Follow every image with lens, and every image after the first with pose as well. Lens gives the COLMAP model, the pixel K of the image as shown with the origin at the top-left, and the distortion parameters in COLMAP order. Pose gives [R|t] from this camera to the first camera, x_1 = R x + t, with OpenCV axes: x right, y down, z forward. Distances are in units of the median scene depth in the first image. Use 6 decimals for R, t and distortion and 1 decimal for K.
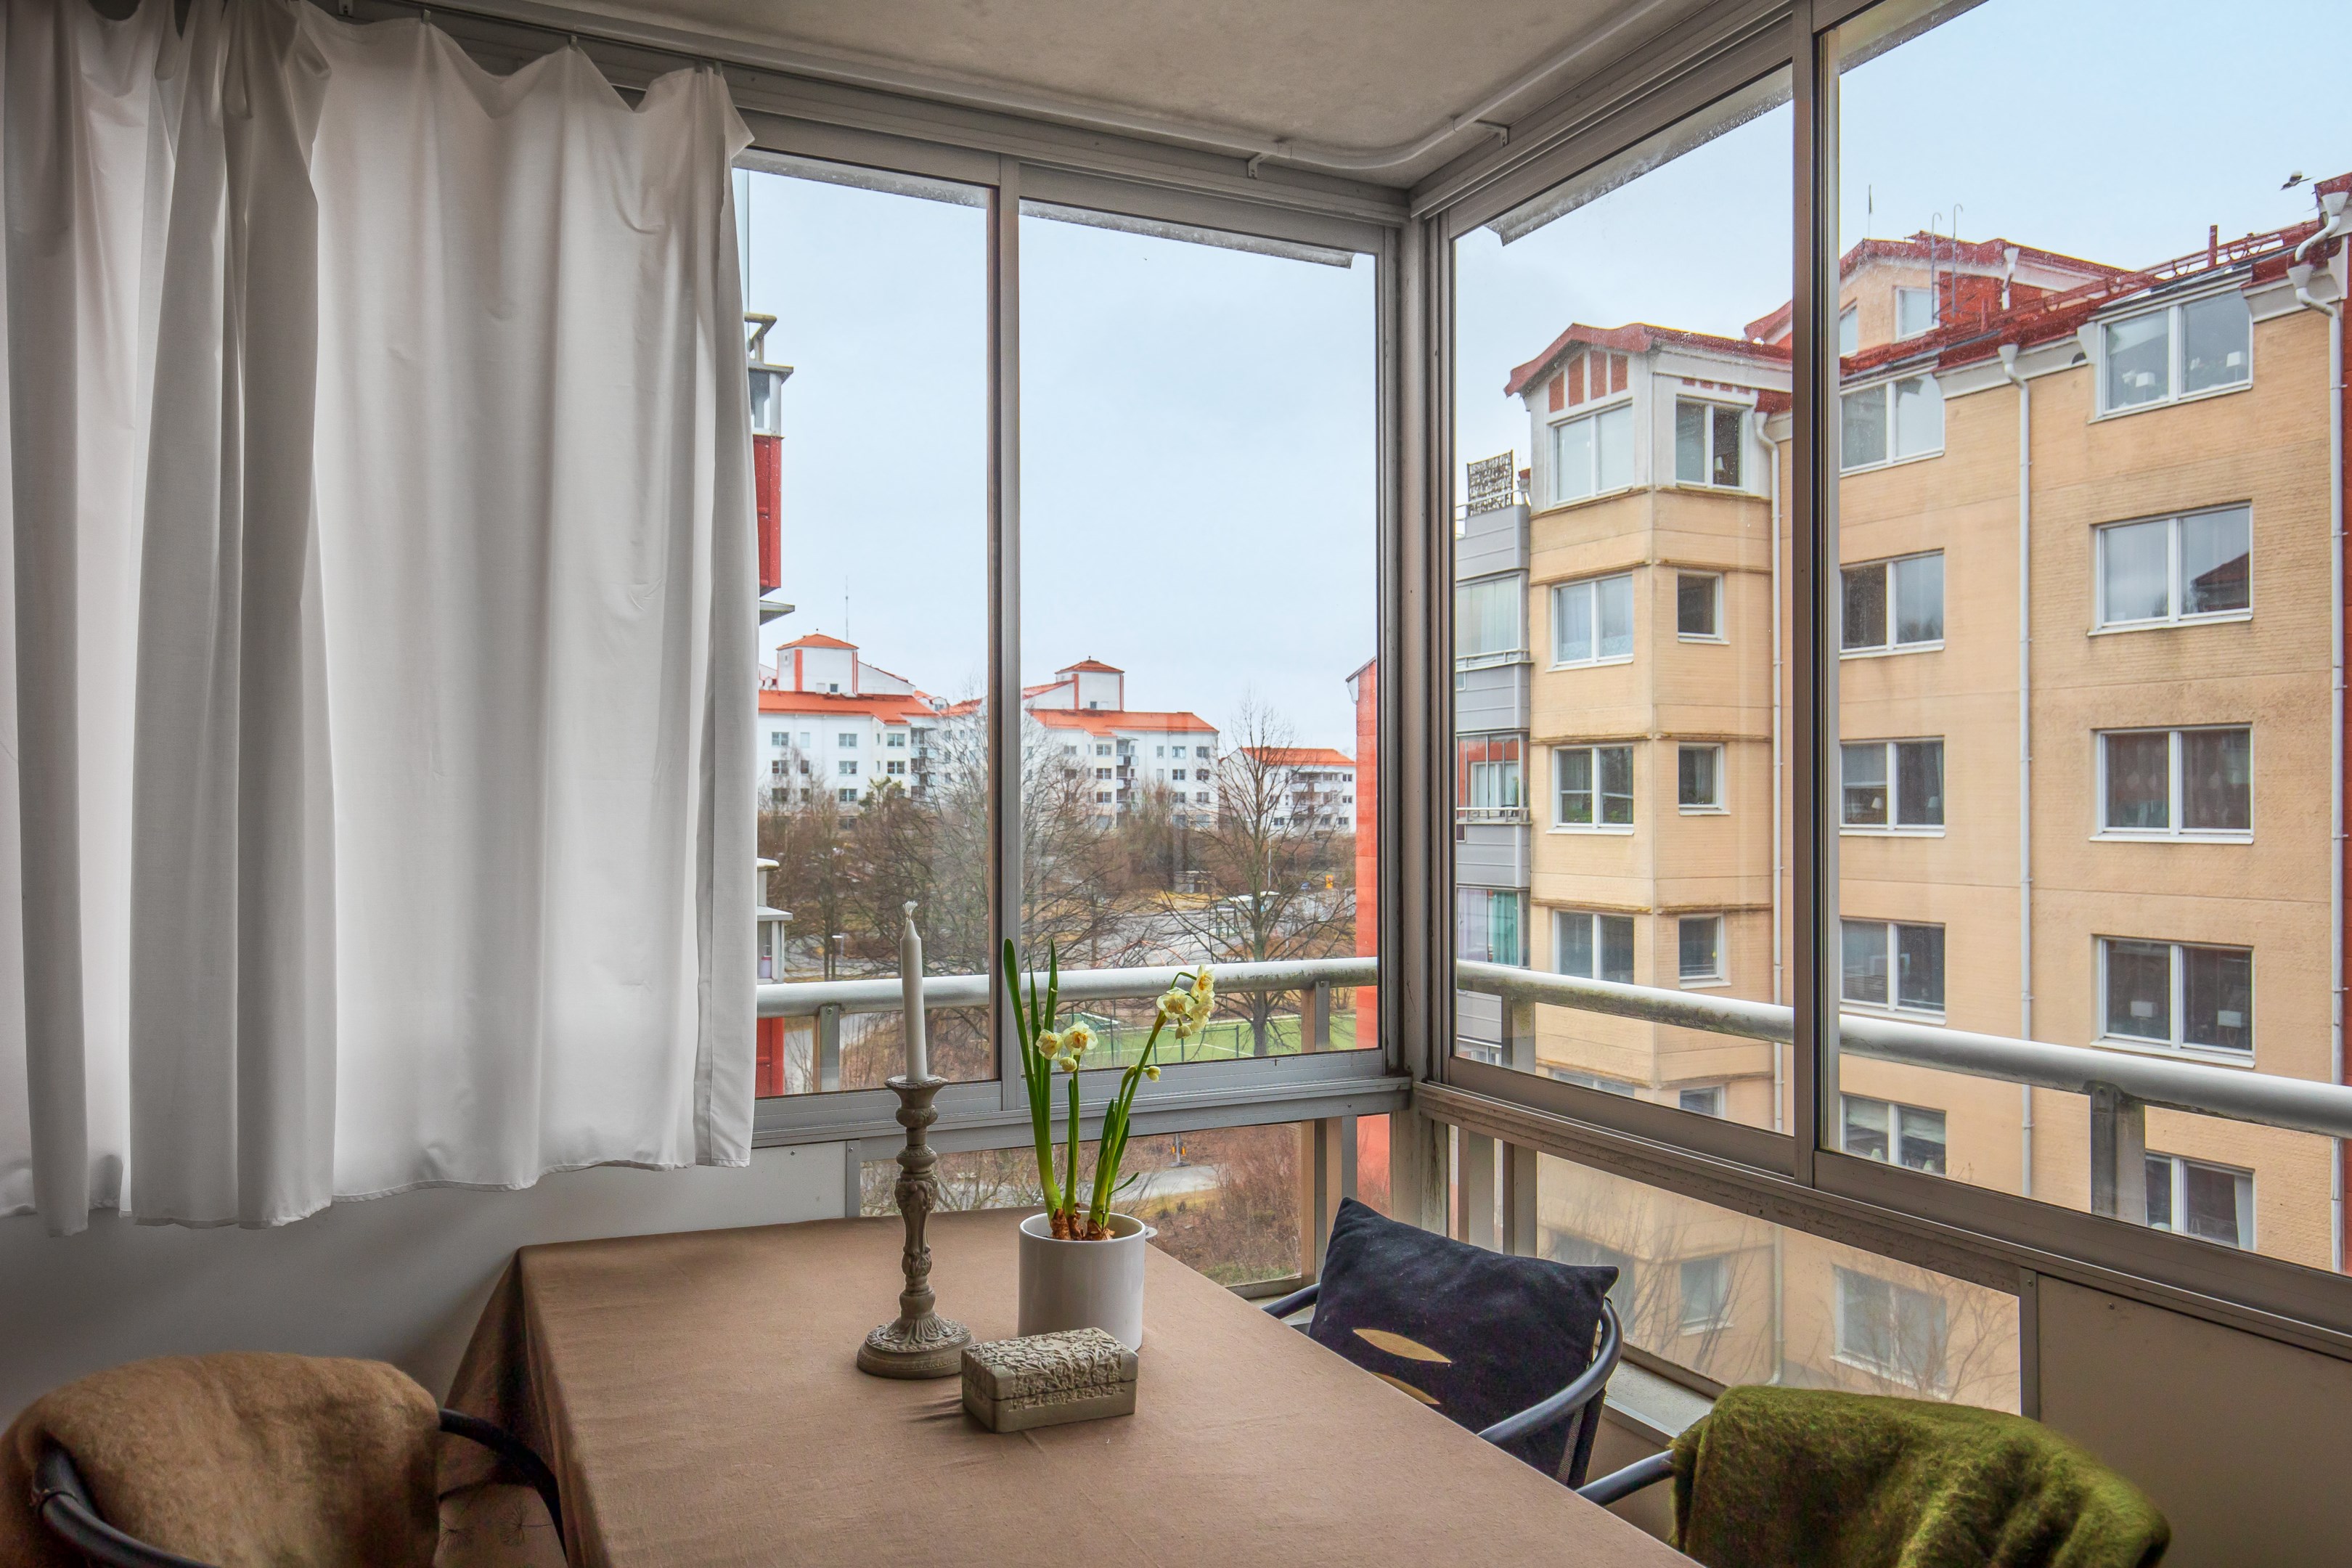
lens RADIAL K [[1675.2, 0, 1180.1], [0, 1675.2, 791.3], [0, 0, 1]] dist [0.033497, 0.001836]
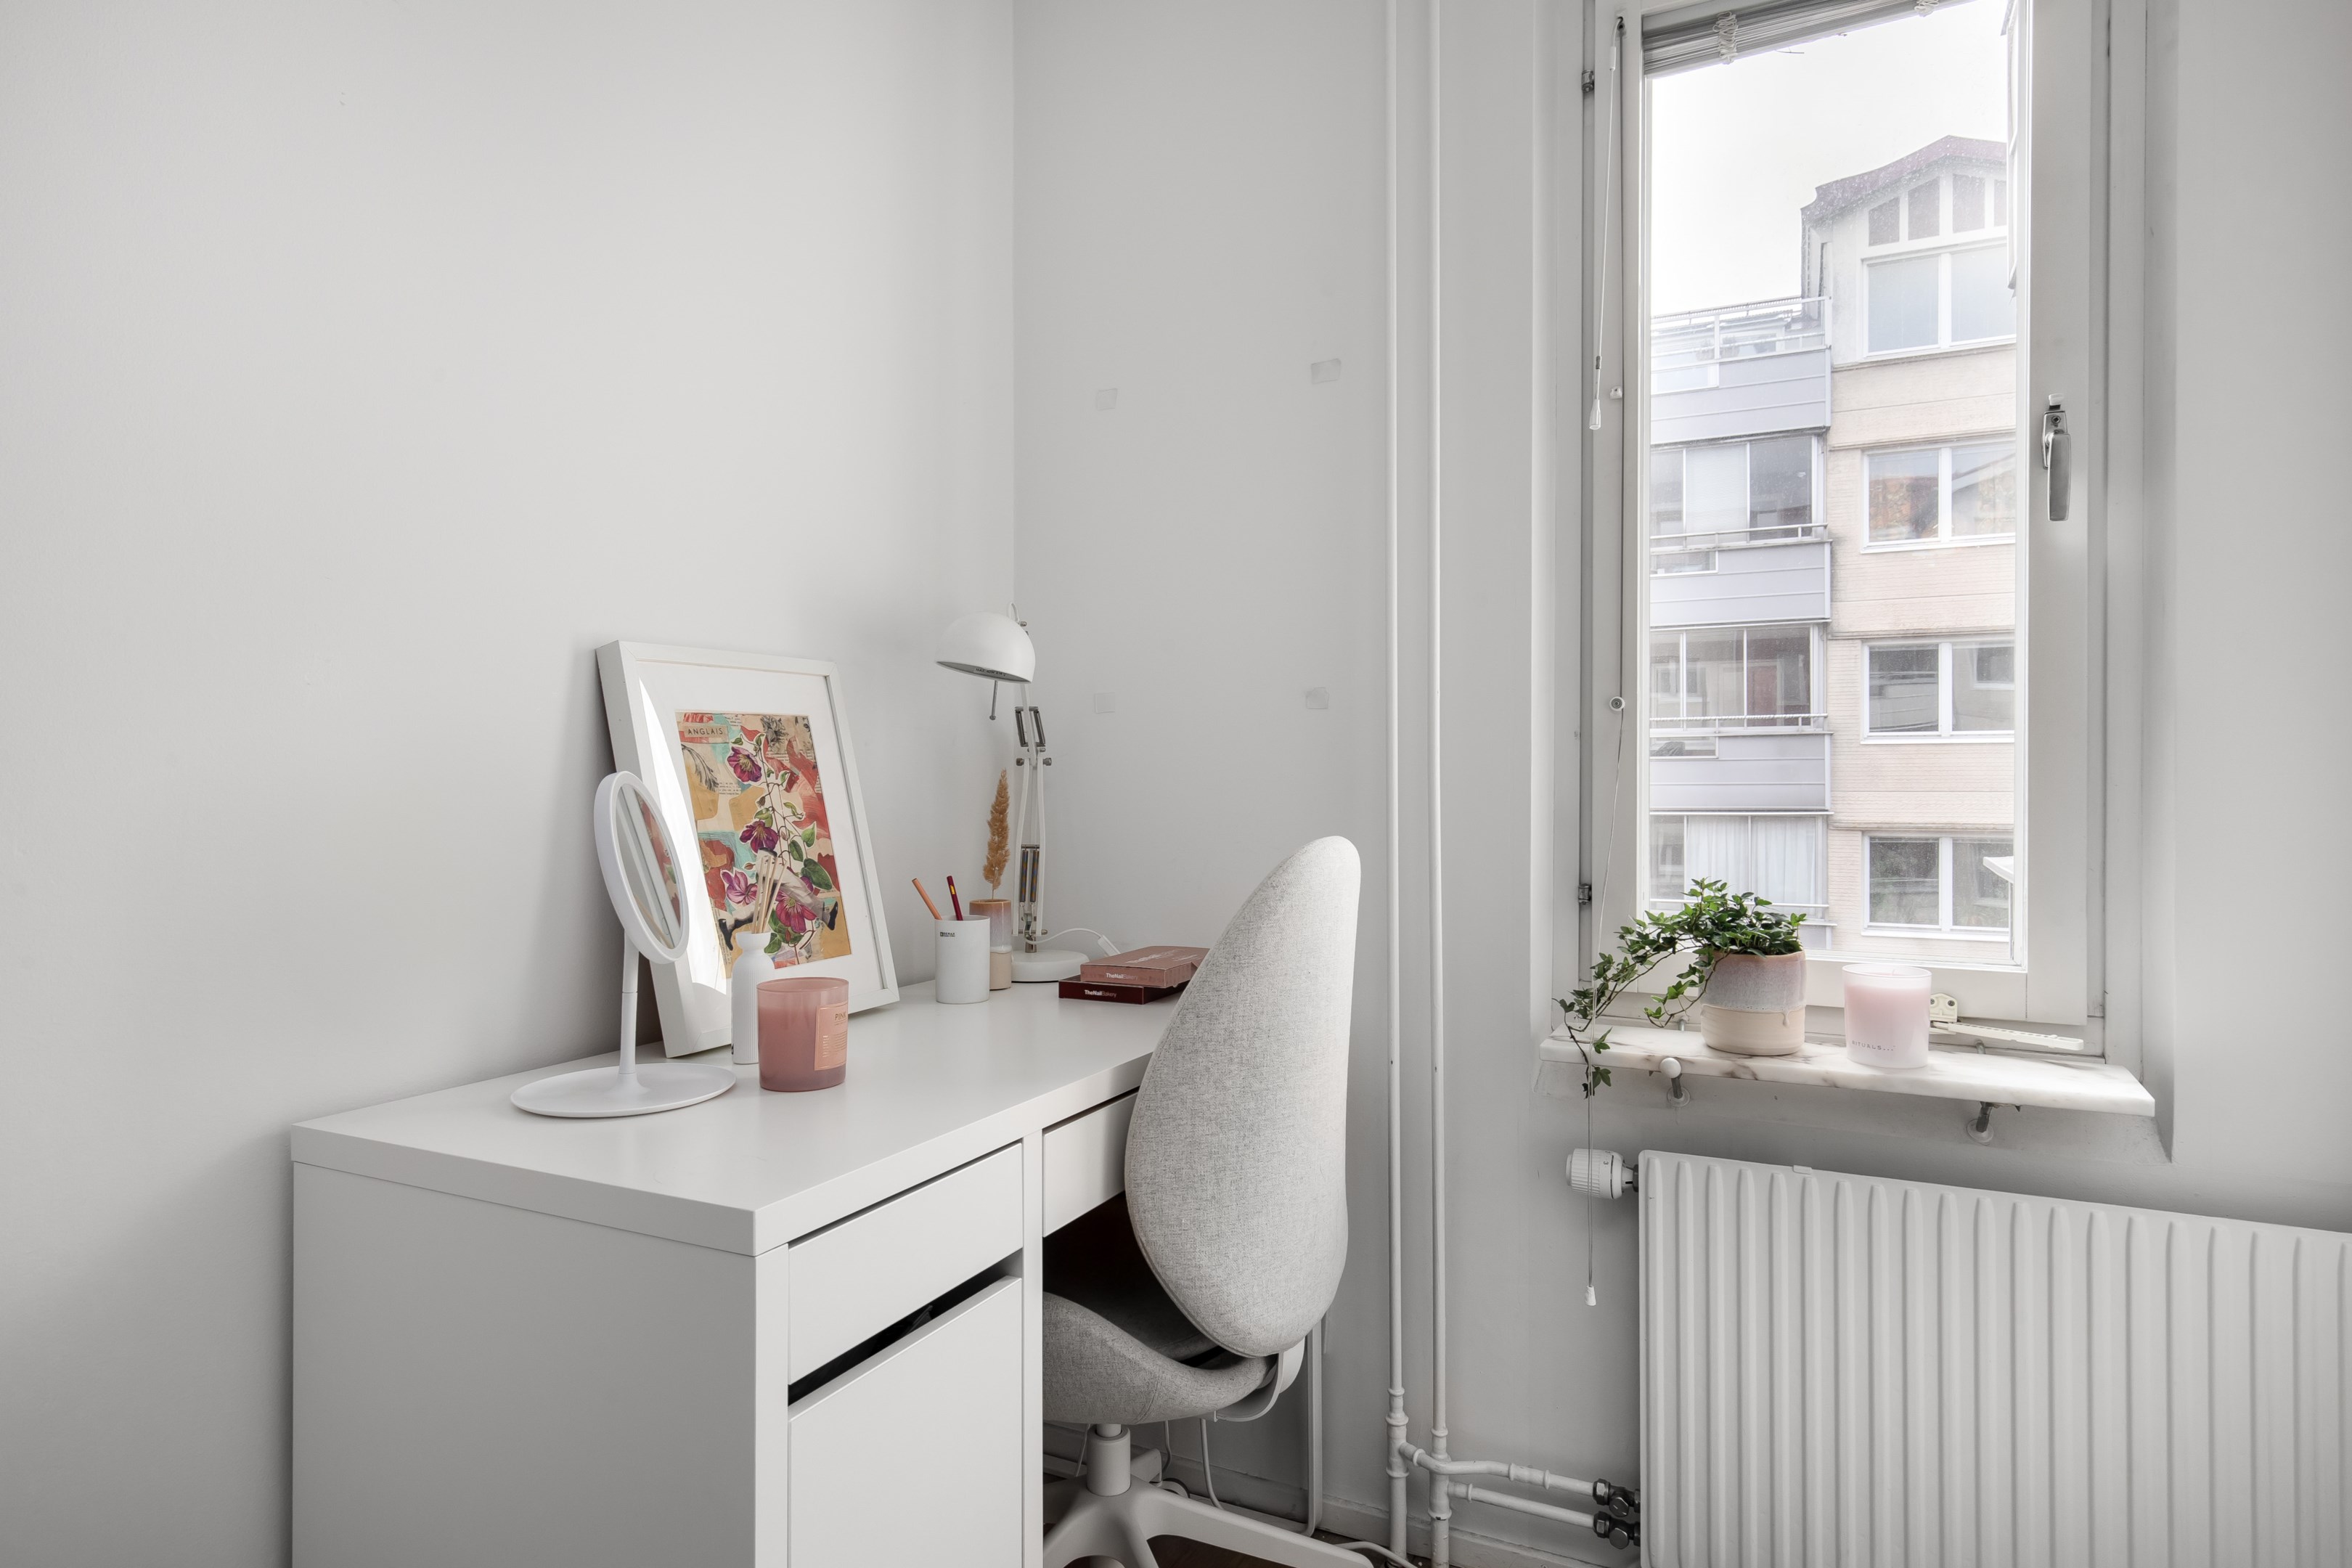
lens RADIAL K [[1317.9, 0, 1173.4], [0, 1317.9, 801.7], [0, 0, 1]] dist [0.010368, -0.000411]
pose [[0.780981, 0.022985, 0.624131, -3.798983], [-0.011542, 0.999683, -0.022373, 0.597237], [-0.624448, 0.010269, 0.780999, 5.789570]]
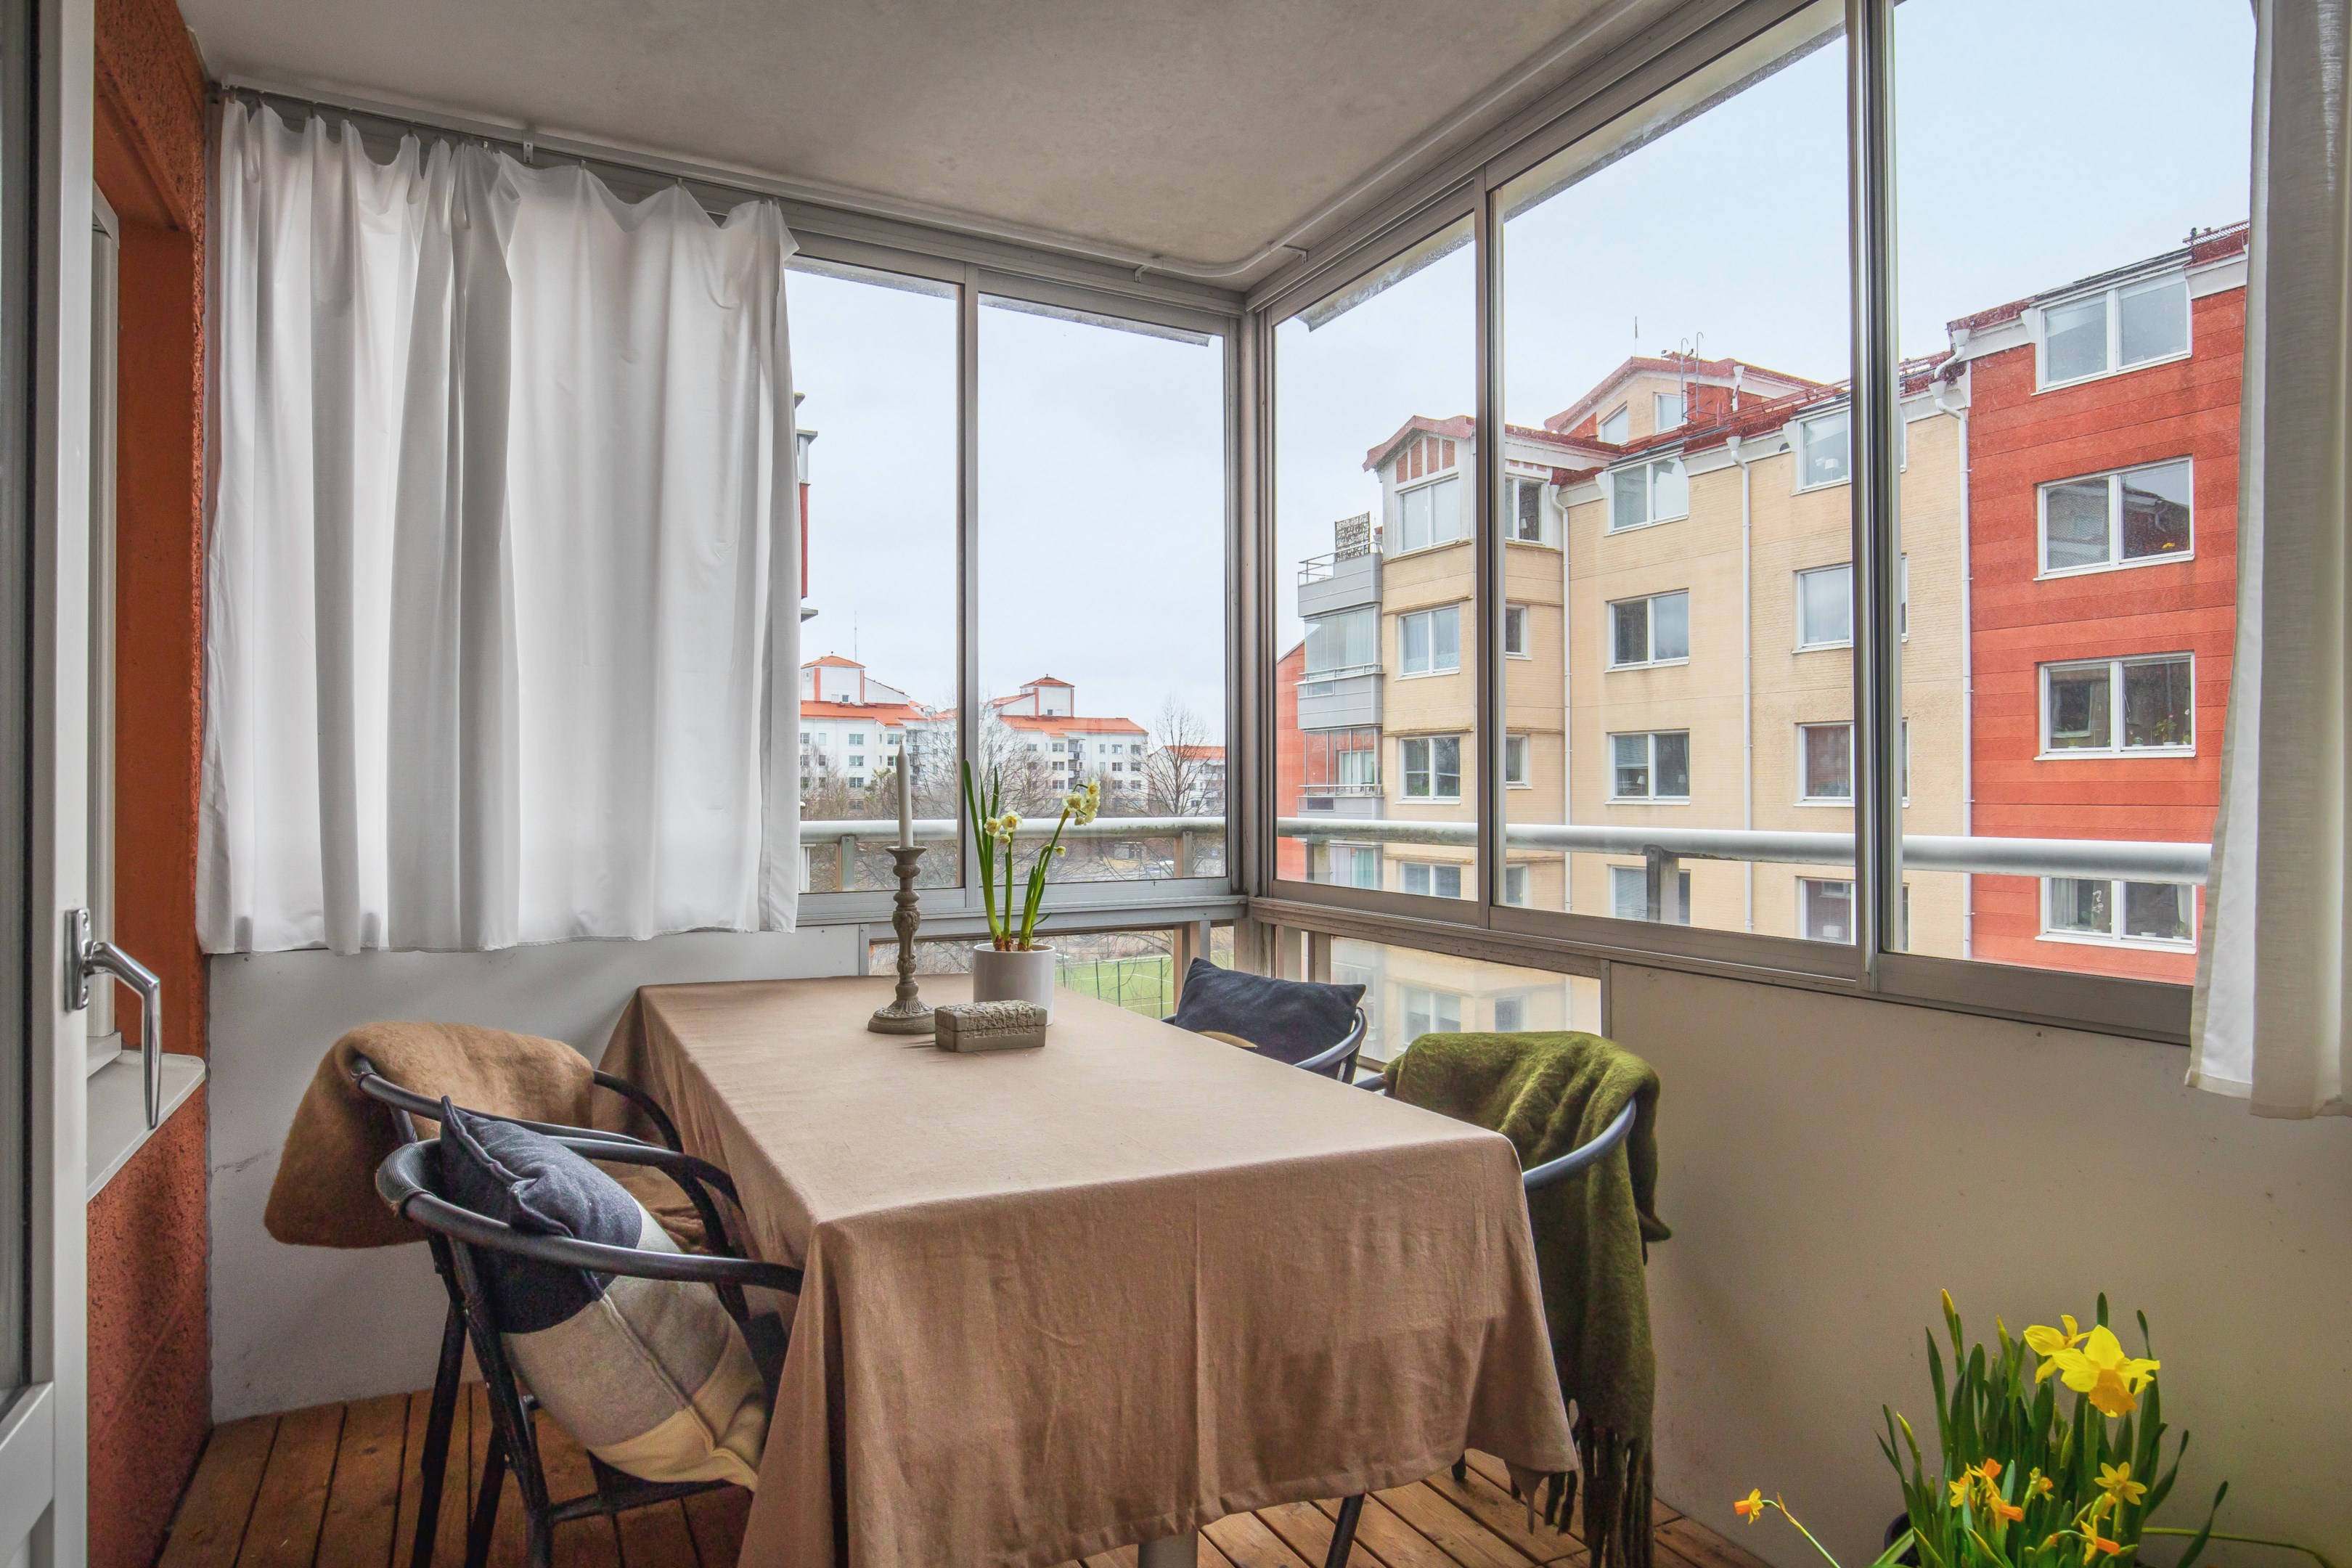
lens RADIAL K [[1317.9, 0, 1174.1], [0, 1317.9, 774.3], [0, 0, 1]] dist [0.010368, -0.000411]
pose [[0.999151, -0.000109, 0.041210, 0.029520], [0.000443, 0.999967, -0.008111, 0.083624], [-0.041208, 0.008122, 0.999118, -0.168801]]
